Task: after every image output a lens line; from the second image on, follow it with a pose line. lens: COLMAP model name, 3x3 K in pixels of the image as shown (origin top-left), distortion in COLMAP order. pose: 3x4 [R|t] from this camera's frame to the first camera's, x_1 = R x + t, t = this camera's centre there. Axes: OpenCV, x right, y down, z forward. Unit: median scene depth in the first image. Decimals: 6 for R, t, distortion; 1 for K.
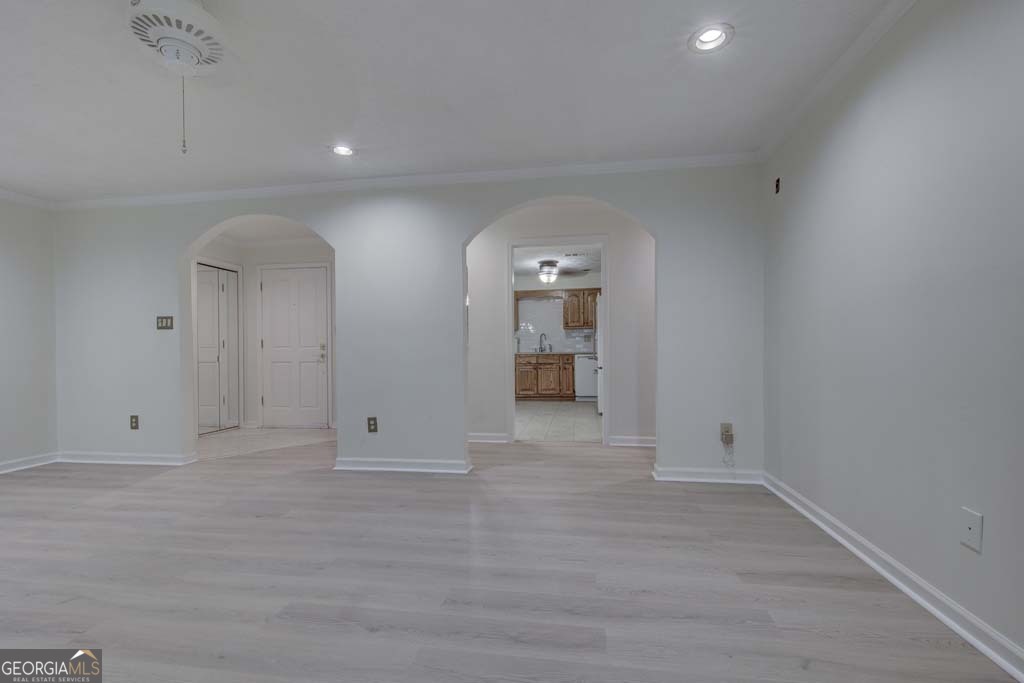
lens RADIAL K [[436.3, 0, 520.7], [0, 436.3, 346.5], [0, 0, 1]] dist [0.003323, 0.000081]
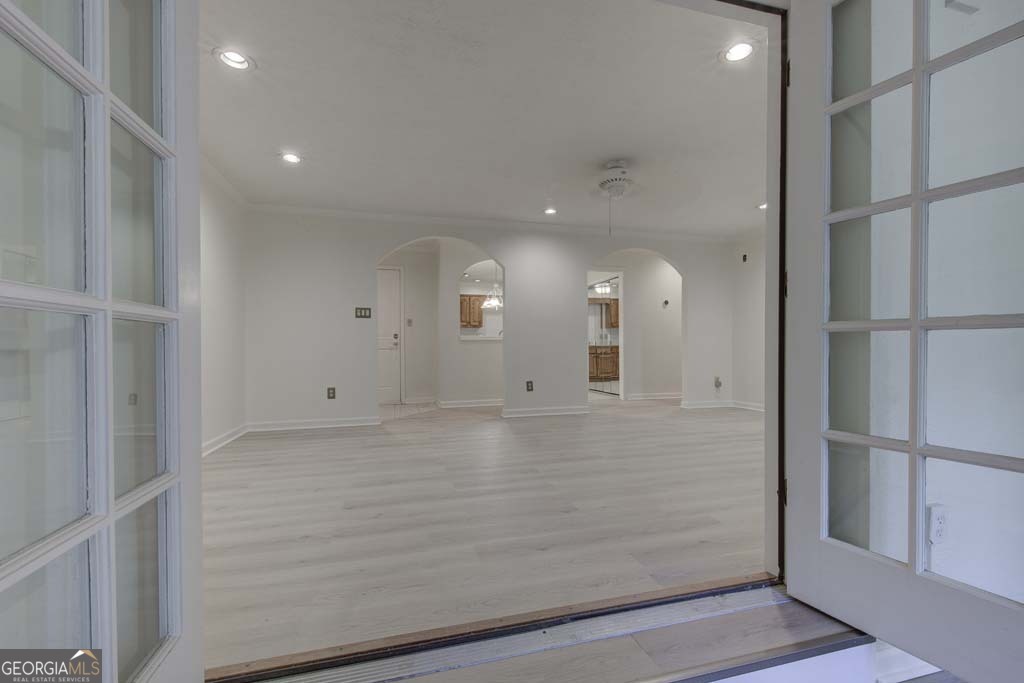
lens RADIAL K [[436.3, 0, 520.7], [0, 436.3, 346.5], [0, 0, 1]] dist [0.003323, 0.000081]
pose [[0.912770, 0.006625, 0.408420, -0.627857], [-0.005539, 0.999977, -0.003843, 0.031096], [-0.408436, 0.001245, 0.912786, -0.228832]]
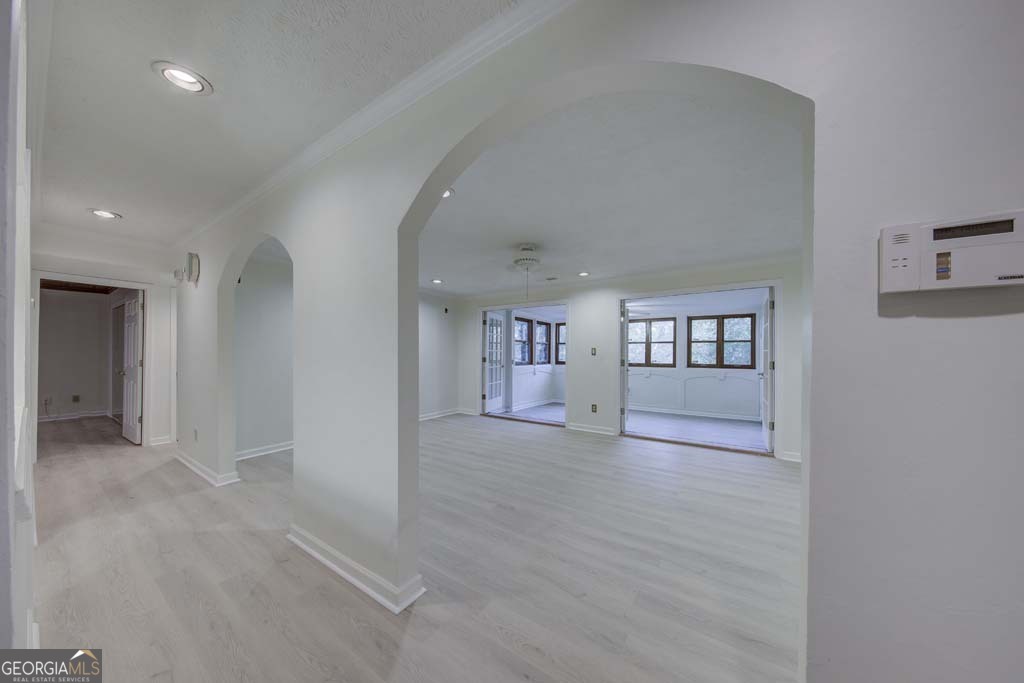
lens RADIAL K [[326.5, 0, 516.6], [0, 326.5, 351.9], [0, 0, 1]] dist [-0.000103, -0.000012]
pose [[-0.905708, 0.010349, 0.423776, -0.476130], [0.007132, 0.999932, -0.009177, -0.031436], [-0.423842, -0.005289, -0.905721, 0.880766]]
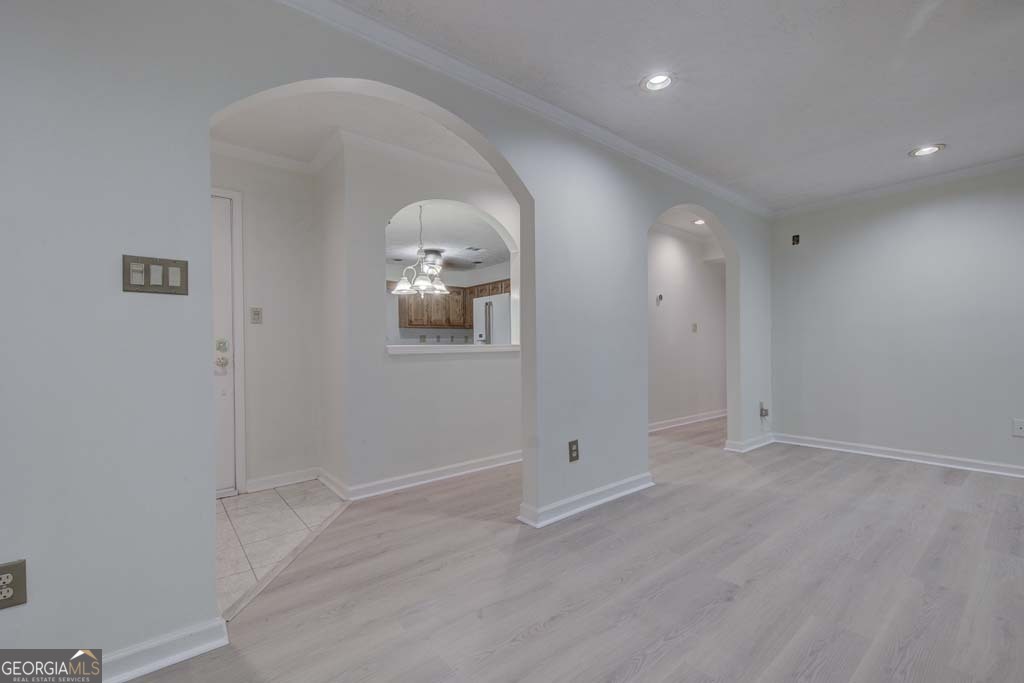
lens RADIAL K [[436.3, 0, 520.7], [0, 436.3, 346.5], [0, 0, 1]] dist [0.003323, 0.000081]
pose [[0.669754, 0.004570, 0.742569, -0.606028], [-0.000356, 0.999983, -0.005832, 0.004663], [-0.742583, 0.003641, 0.669744, 0.365616]]
